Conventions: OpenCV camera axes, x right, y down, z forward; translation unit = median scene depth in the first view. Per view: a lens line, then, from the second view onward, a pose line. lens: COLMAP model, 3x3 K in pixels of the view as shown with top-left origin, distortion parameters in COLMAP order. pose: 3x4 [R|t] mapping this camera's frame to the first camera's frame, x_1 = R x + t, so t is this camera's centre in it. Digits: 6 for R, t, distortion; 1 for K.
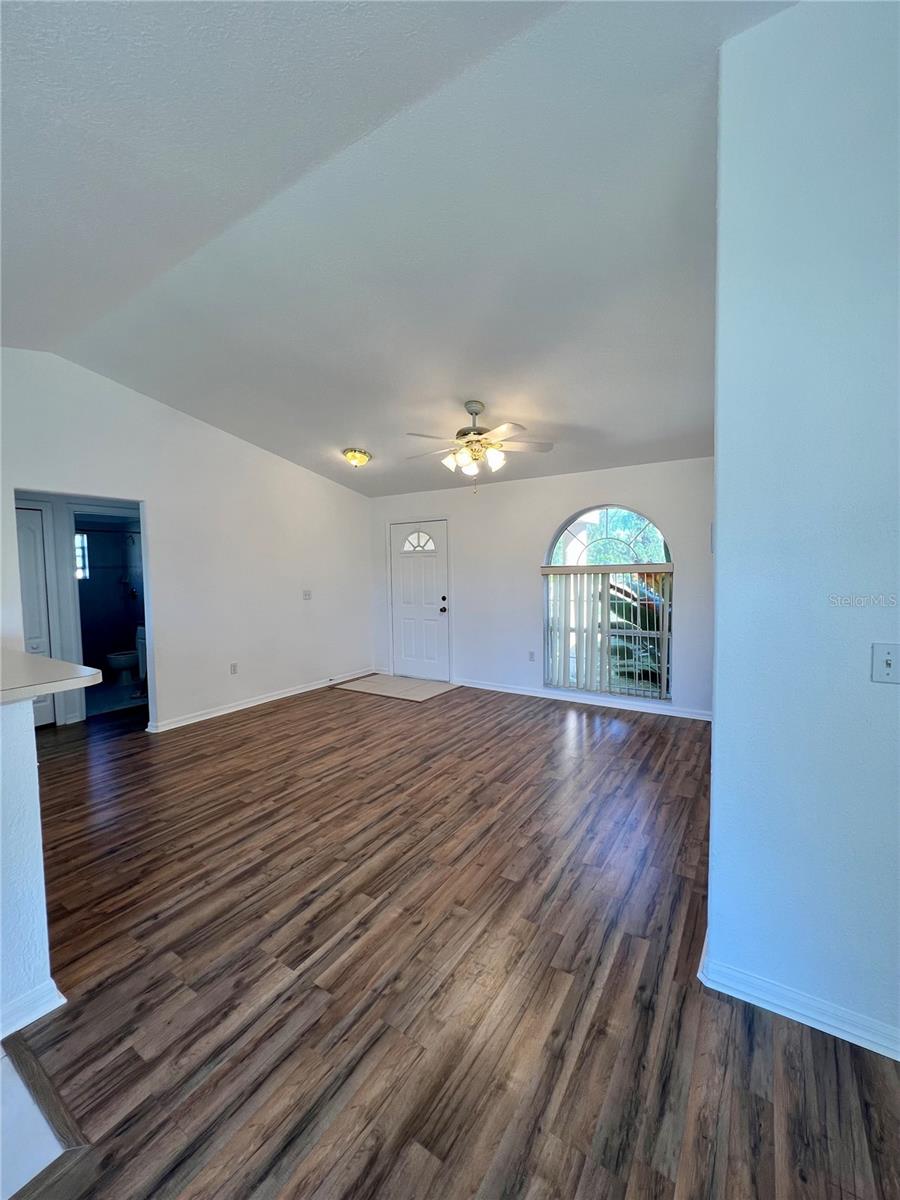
lens RADIAL K [[480.9, 0, 449.5], [0, 480.9, 595.4], [0, 0, 1]] dist [-0.000848, 0.000355]
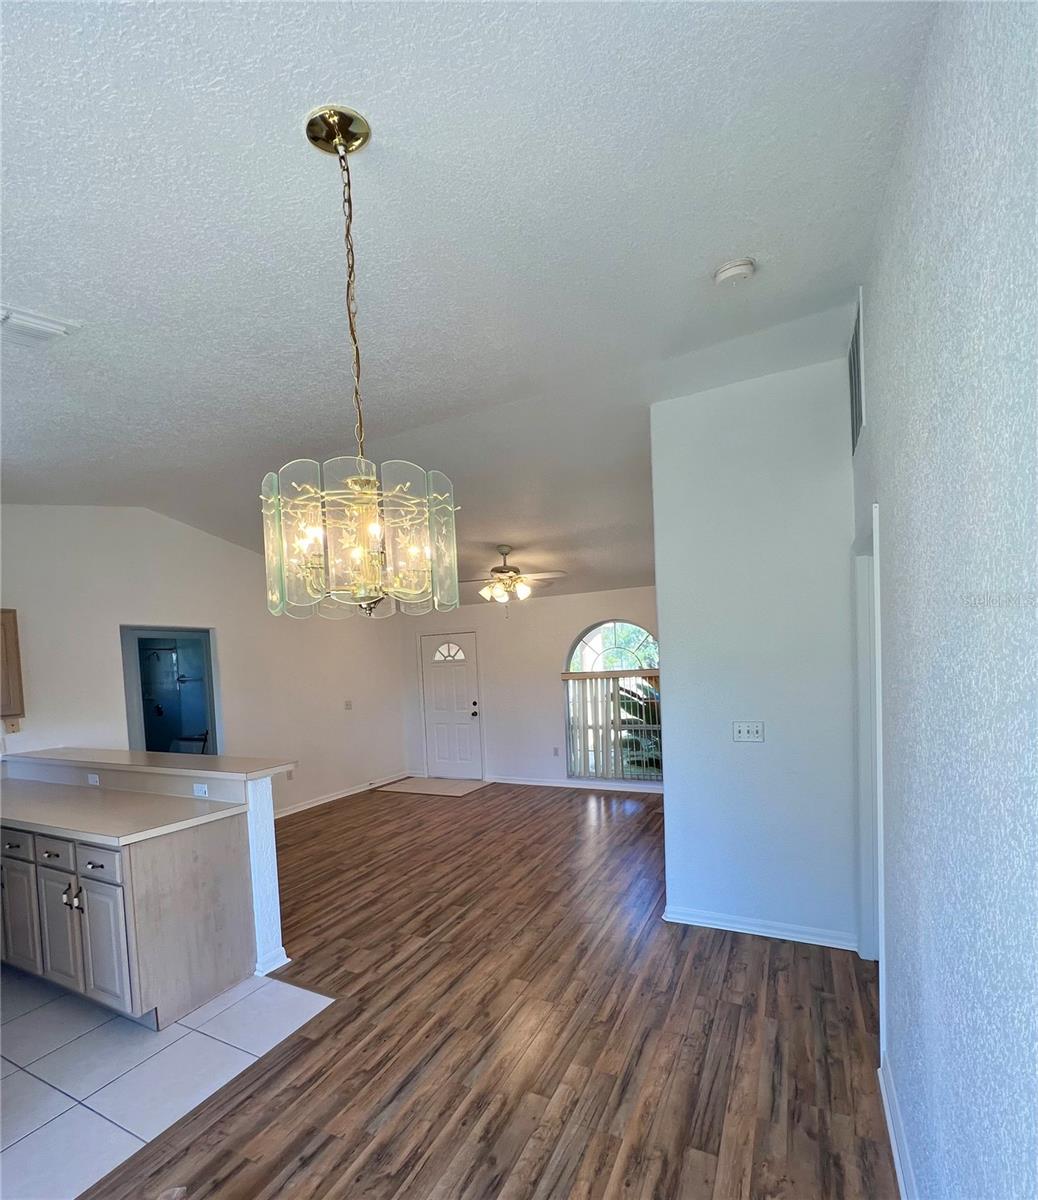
lens RADIAL K [[553.7, 0, 520.1], [0, 553.7, 690.3], [0, 0, 1]] dist [-0.000772, -0.000063]
pose [[0.992447, -0.034050, 0.117857, -0.100091], [0.035347, 0.999335, -0.008930, -0.015964], [-0.117475, 0.013029, 0.992990, -0.465750]]
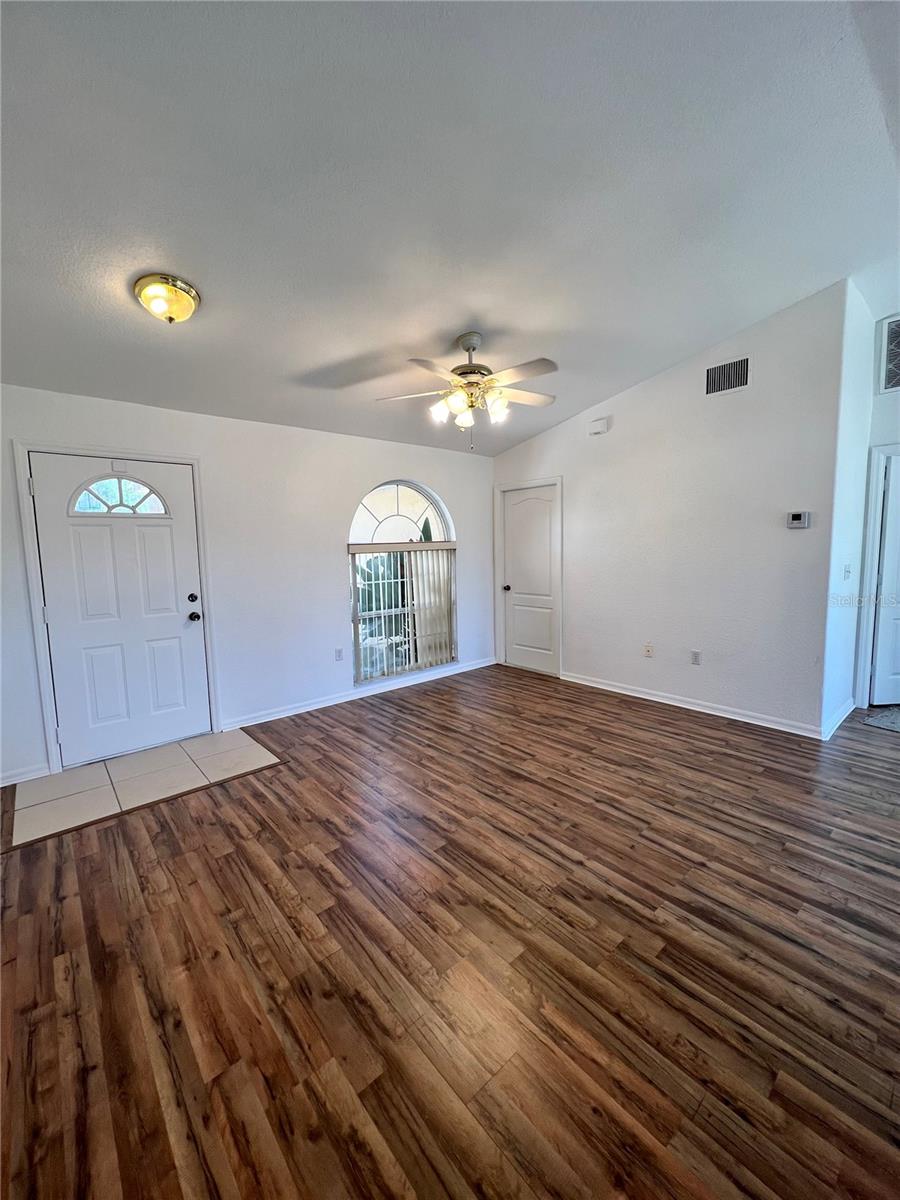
lens RADIAL K [[480.9, 0, 449.5], [0, 480.9, 595.4], [0, 0, 1]] dist [-0.000848, 0.000355]
pose [[0.276760, -0.089402, 0.956771, -0.872051], [0.071768, 0.994805, 0.072196, -0.029978], [-0.958255, 0.048685, 0.281738, 0.932561]]
